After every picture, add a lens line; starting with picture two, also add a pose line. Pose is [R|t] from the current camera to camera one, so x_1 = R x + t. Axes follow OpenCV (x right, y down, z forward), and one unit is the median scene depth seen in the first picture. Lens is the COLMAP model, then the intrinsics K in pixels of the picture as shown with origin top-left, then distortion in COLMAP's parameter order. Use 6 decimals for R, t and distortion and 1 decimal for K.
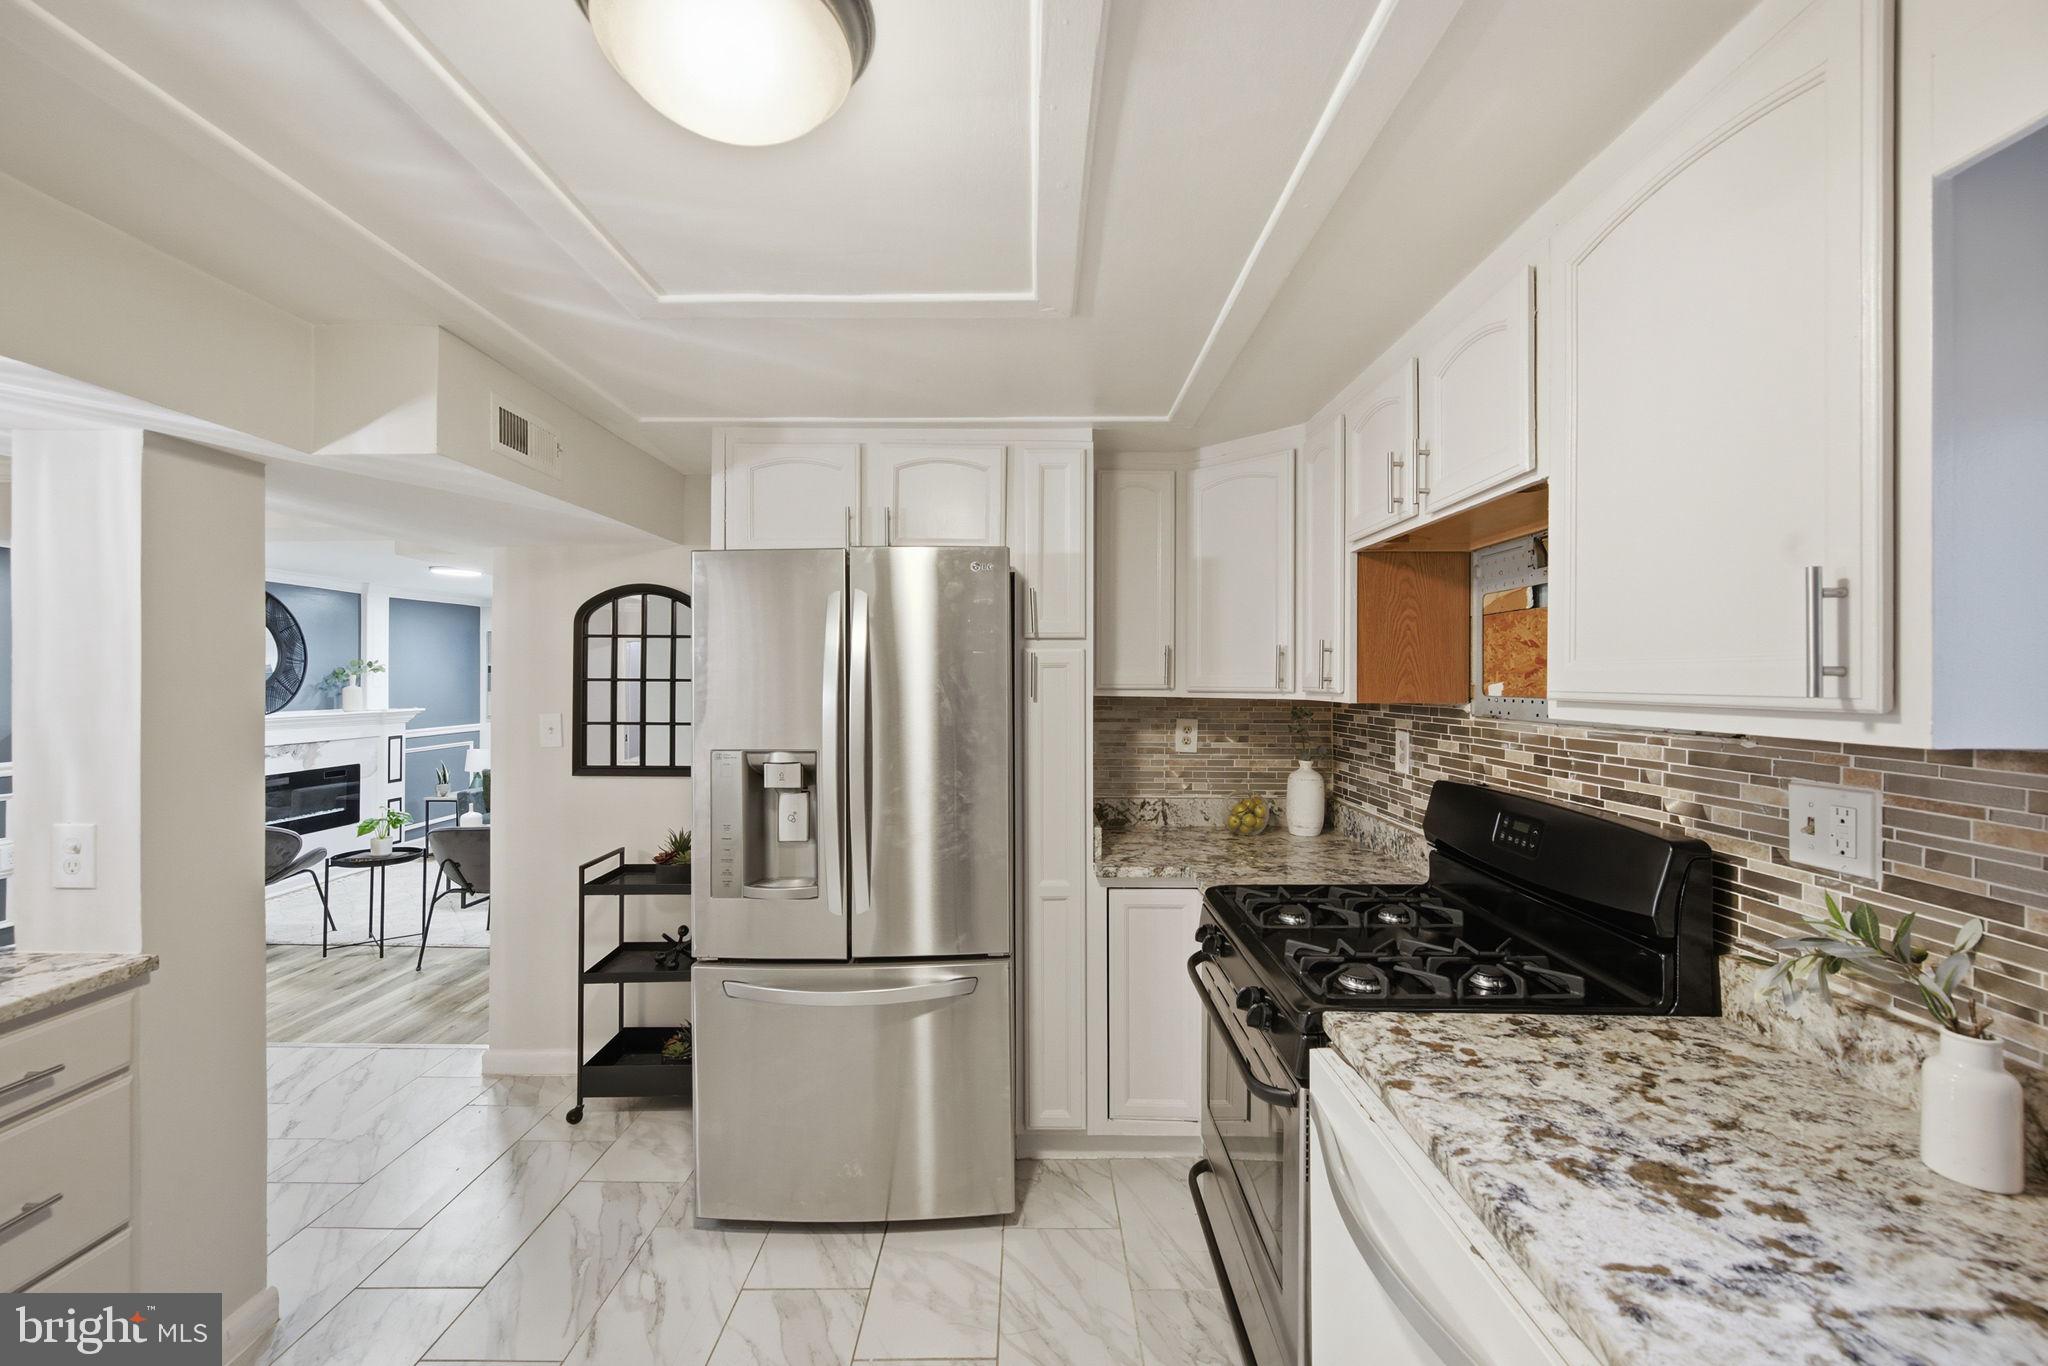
lens RADIAL K [[803.7, 0, 1023.3], [0, 803.7, 677.7], [0, 0, 1]] dist [-0.002067, 0.000394]
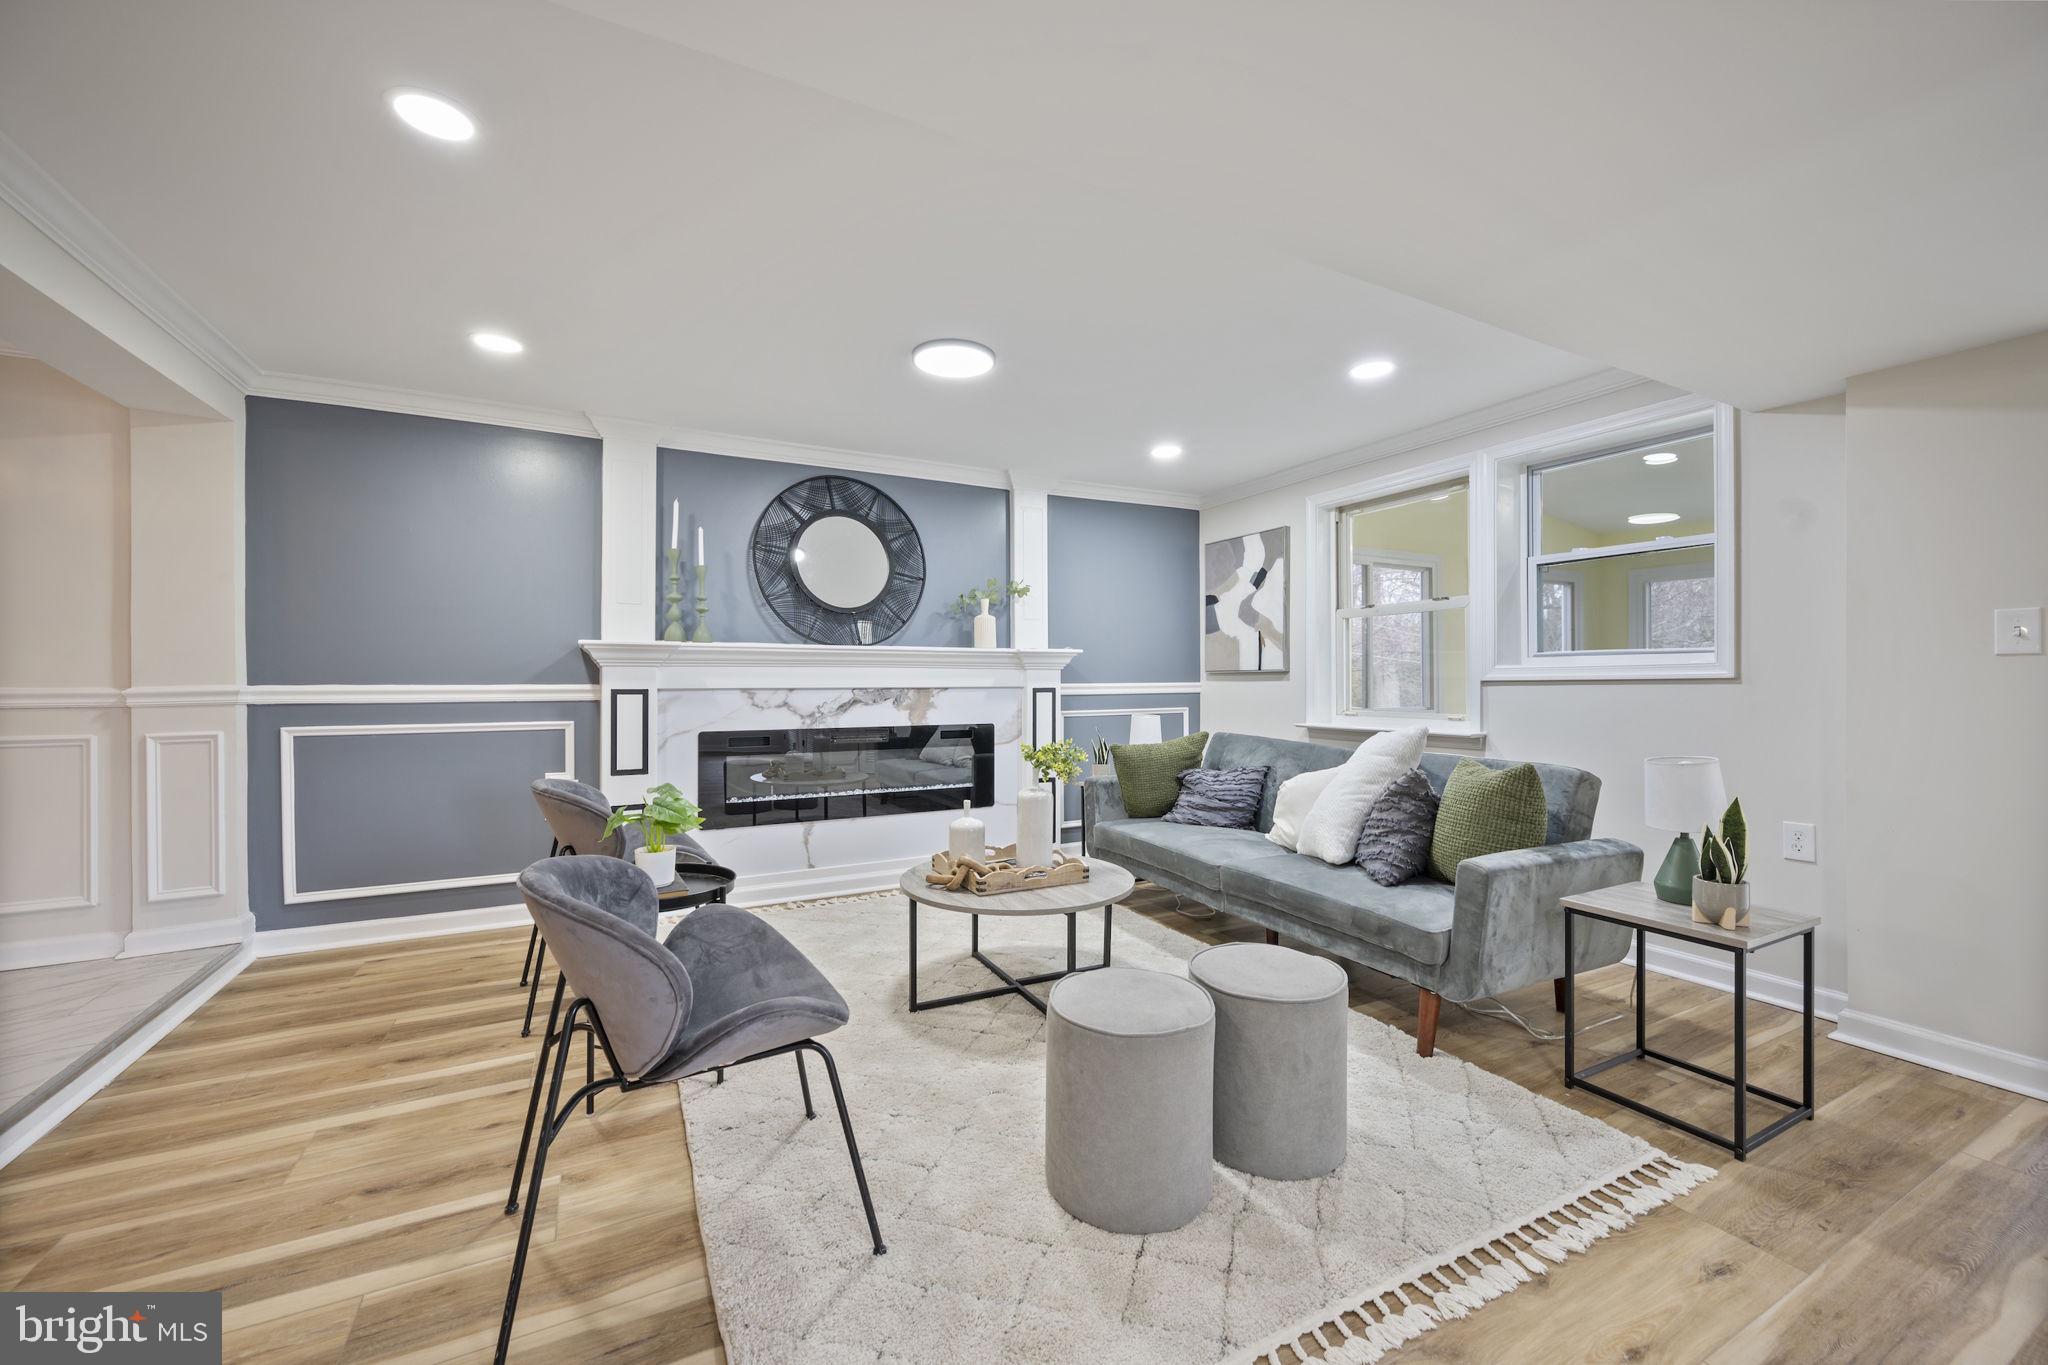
lens RADIAL K [[795.4, 0, 1024.0], [0, 795.4, 682.5], [0, 0, 1]] dist [-0.001365, -0.000084]
pose [[0.470597, -0.000860, -0.882348, -0.522629], [0.003490, 0.999994, 0.000887, 0.190119], [0.882341, -0.003497, 0.470597, 1.875631]]
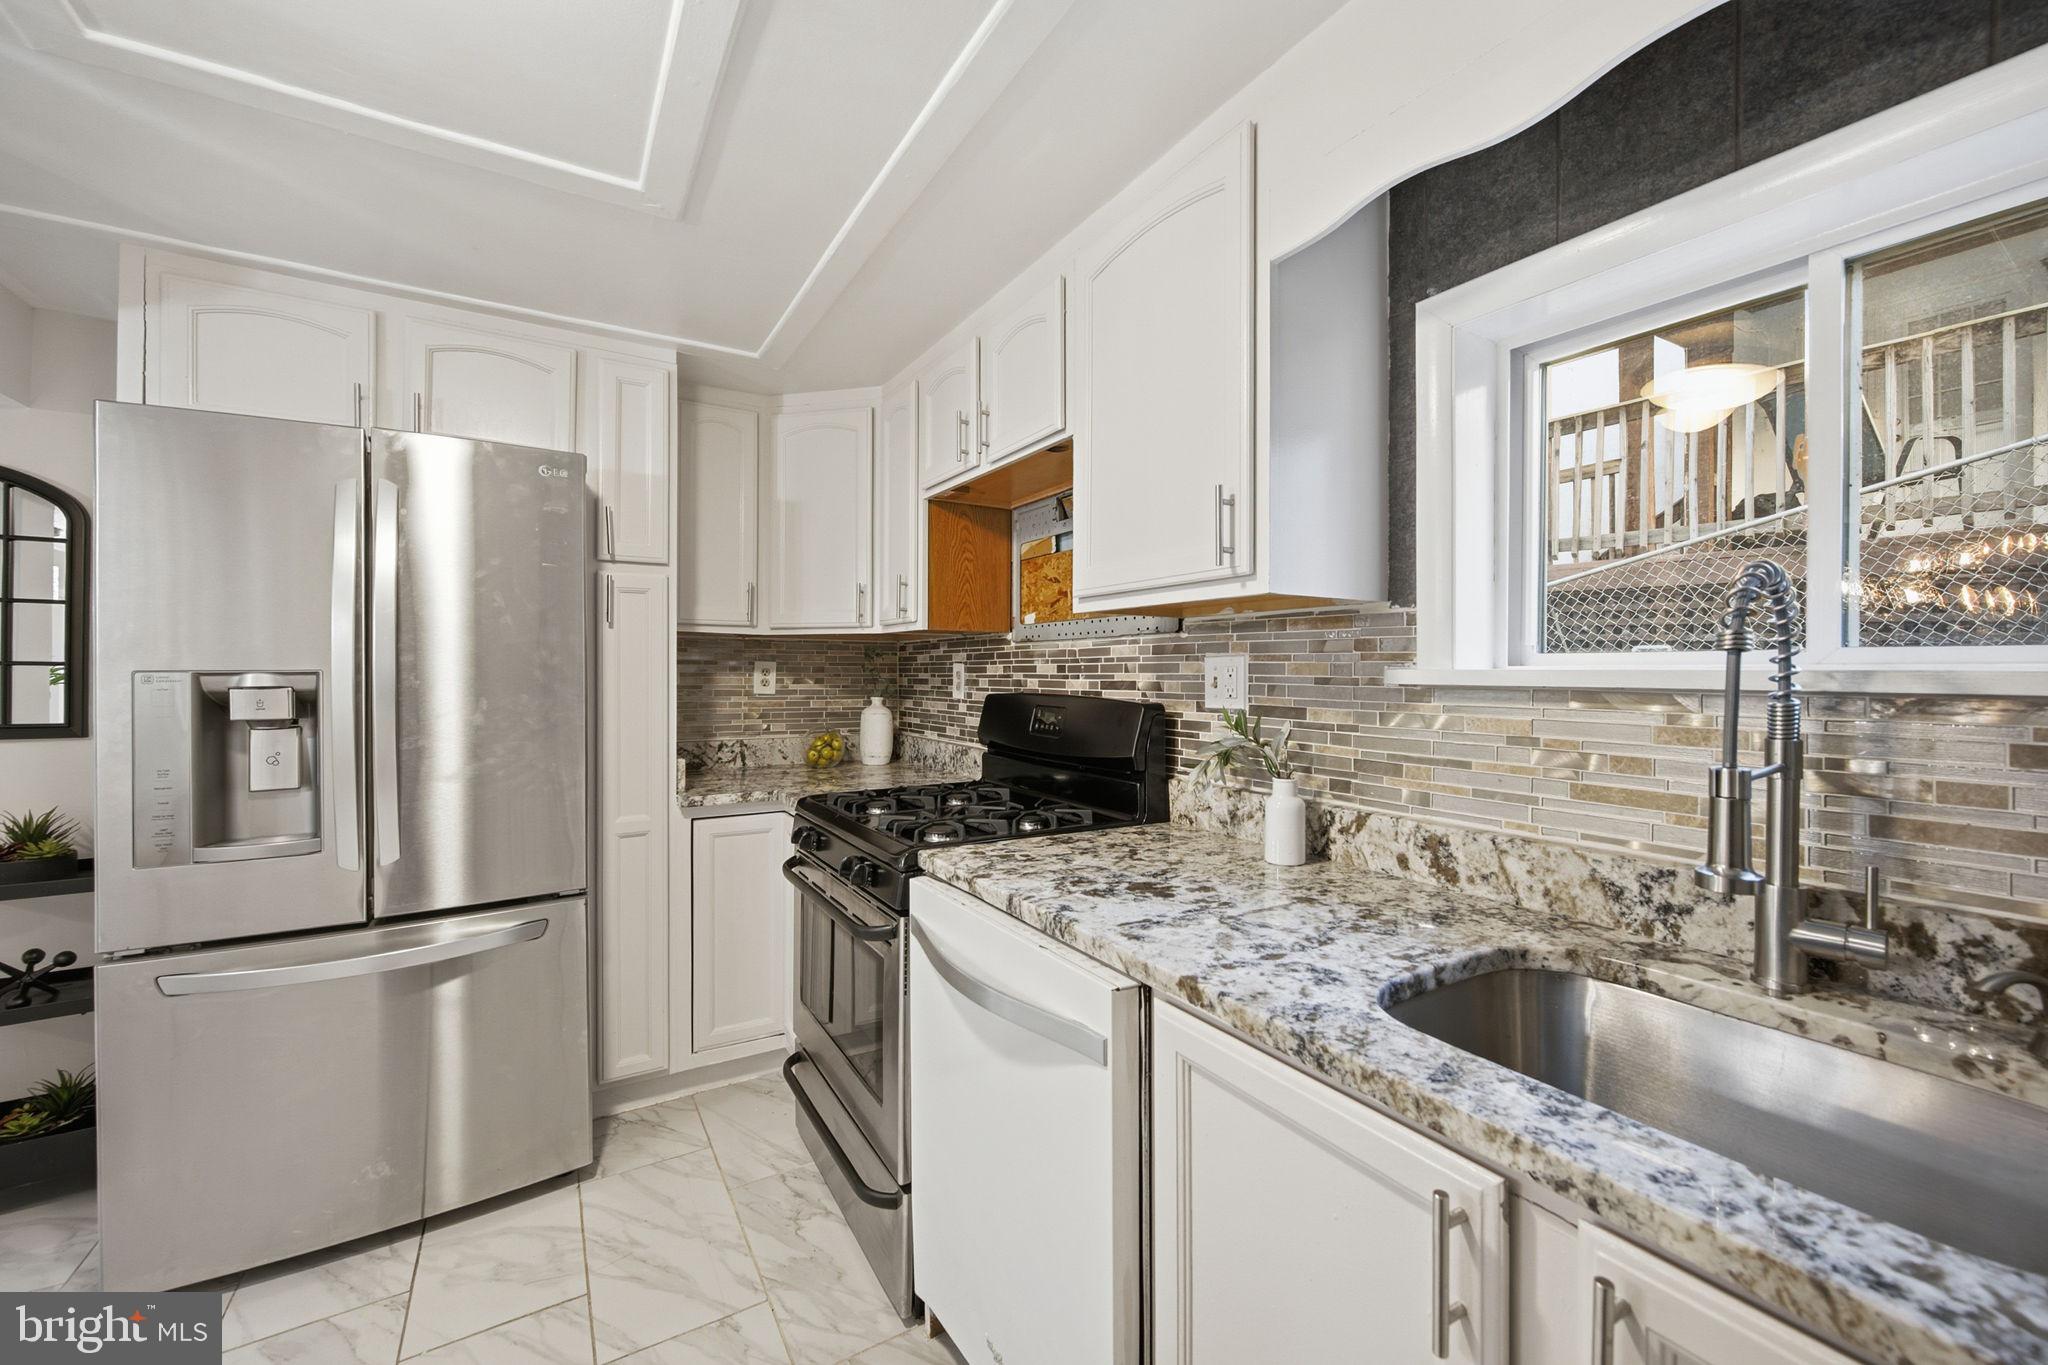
lens RADIAL K [[809.8, 0, 1022.8], [0, 809.8, 672.1], [0, 0, 1]] dist [-0.000588, -0.000192]
pose [[0.852777, 0.000968, 0.522274, -0.070256], [-0.001604, 0.999998, 0.000766, 0.080964], [-0.522272, -0.001491, 0.852778, -0.064020]]
